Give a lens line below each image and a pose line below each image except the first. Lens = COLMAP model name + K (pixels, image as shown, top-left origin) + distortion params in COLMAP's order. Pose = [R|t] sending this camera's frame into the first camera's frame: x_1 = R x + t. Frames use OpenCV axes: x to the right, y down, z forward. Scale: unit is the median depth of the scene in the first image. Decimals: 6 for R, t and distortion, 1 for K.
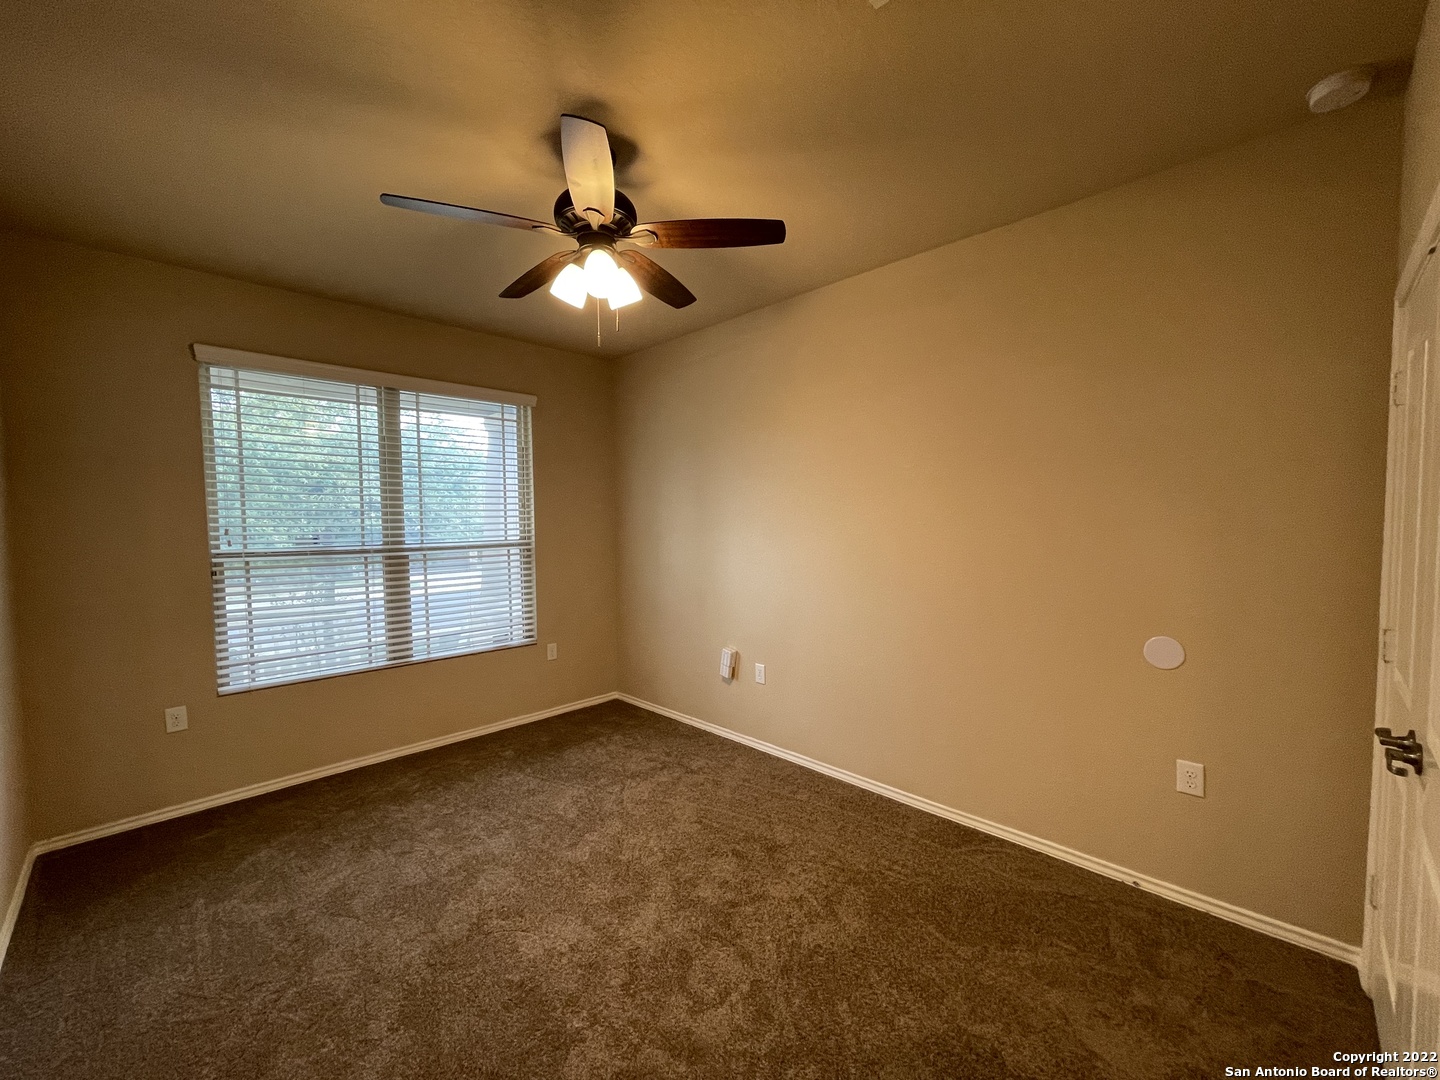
lens RADIAL K [[575.0, 0, 718.1], [0, 575.0, 546.1], [0, 0, 1]] dist [0.000295, 0.000501]
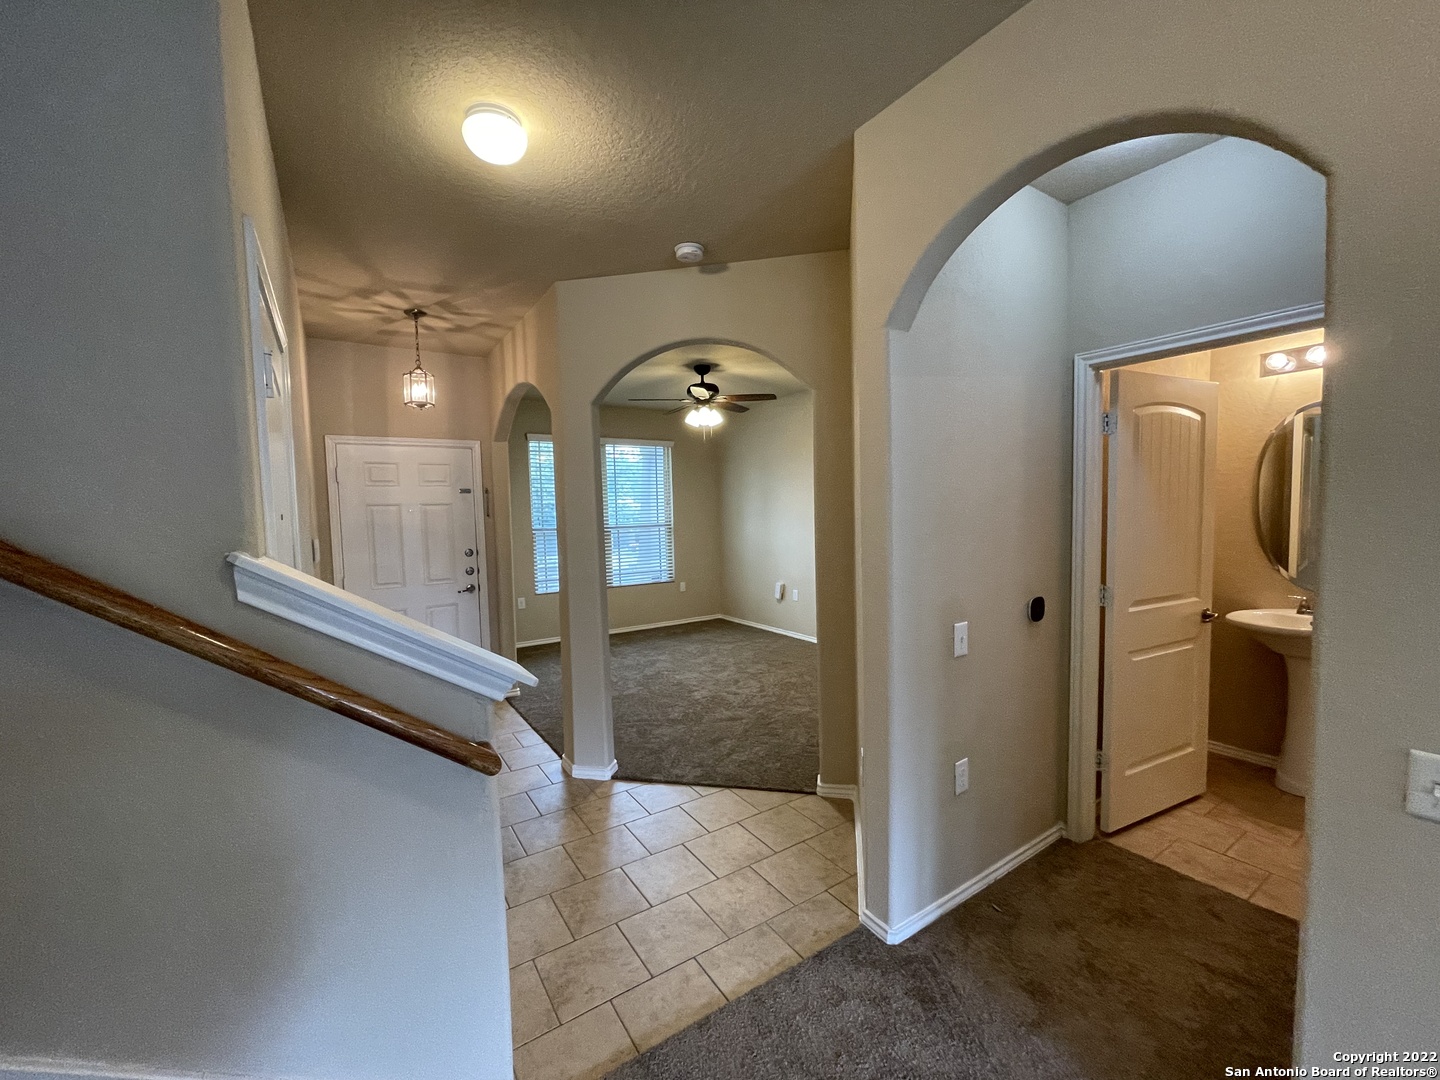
lens RADIAL K [[575.0, 0, 718.1], [0, 575.0, 546.1], [0, 0, 1]] dist [0.000295, 0.000501]
pose [[0.979287, 0.001643, -0.202470, 0.271628], [0.002665, 0.999776, 0.021003, 0.039498], [0.202459, -0.021108, 0.979063, -1.098633]]
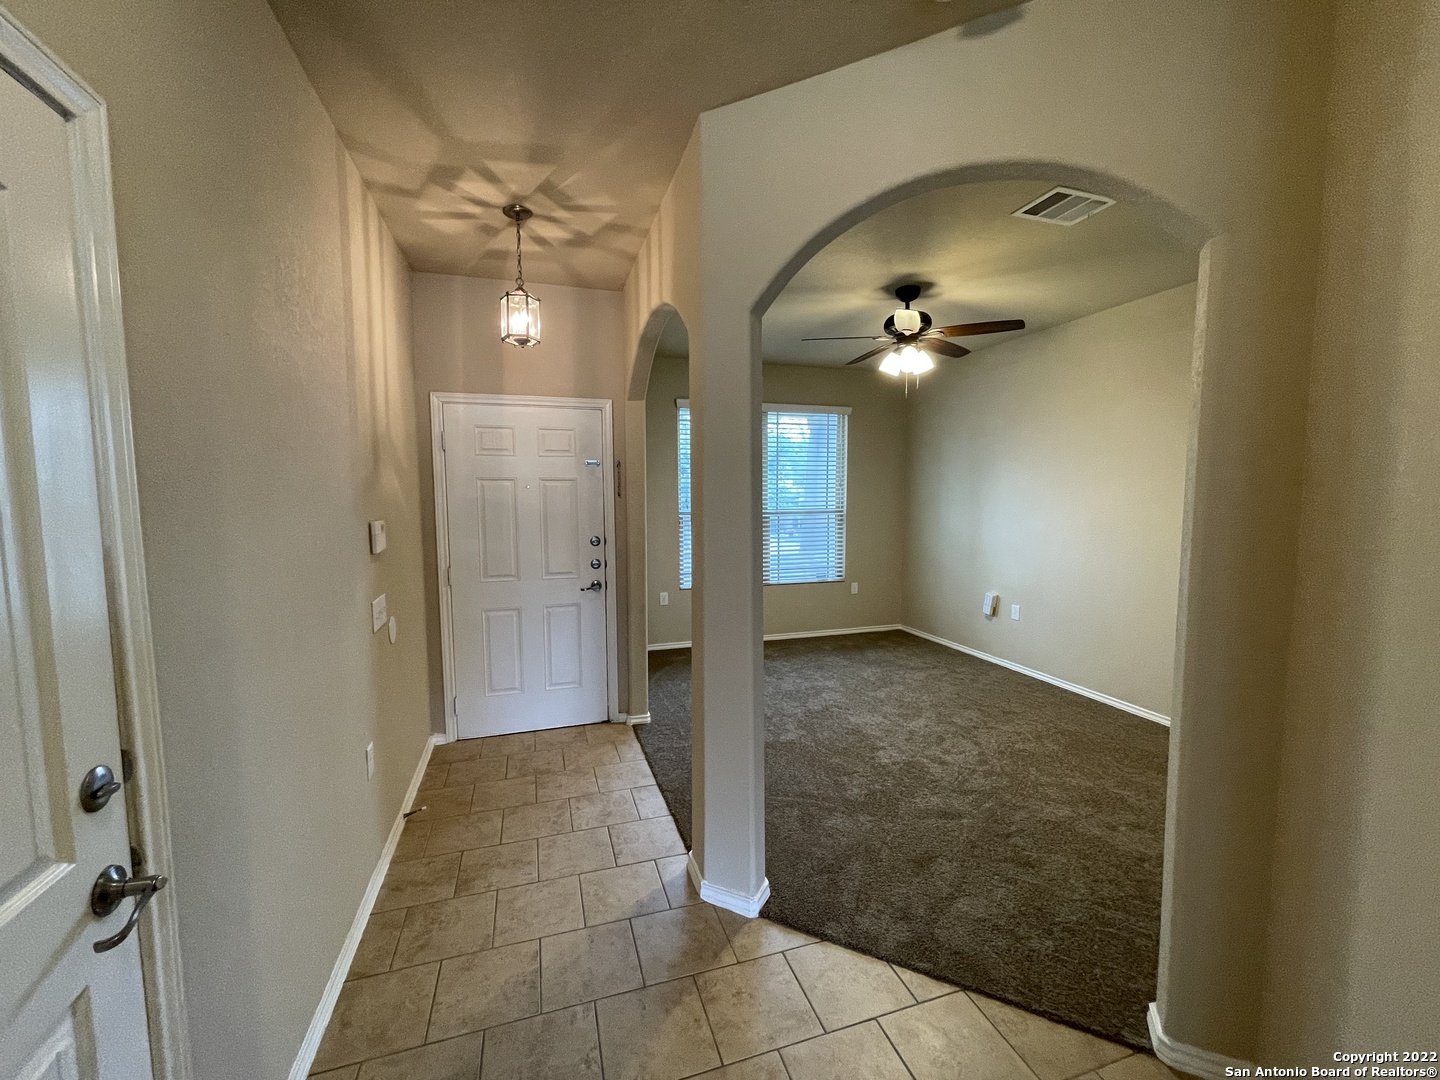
lens RADIAL K [[575.0, 0, 718.1], [0, 575.0, 546.1], [0, 0, 1]] dist [0.000295, 0.000501]
pose [[0.888987, 0.047761, -0.455434, 0.081682], [-0.026851, 0.998272, 0.052276, 0.025414], [0.457144, -0.034244, 0.888733, -0.653377]]
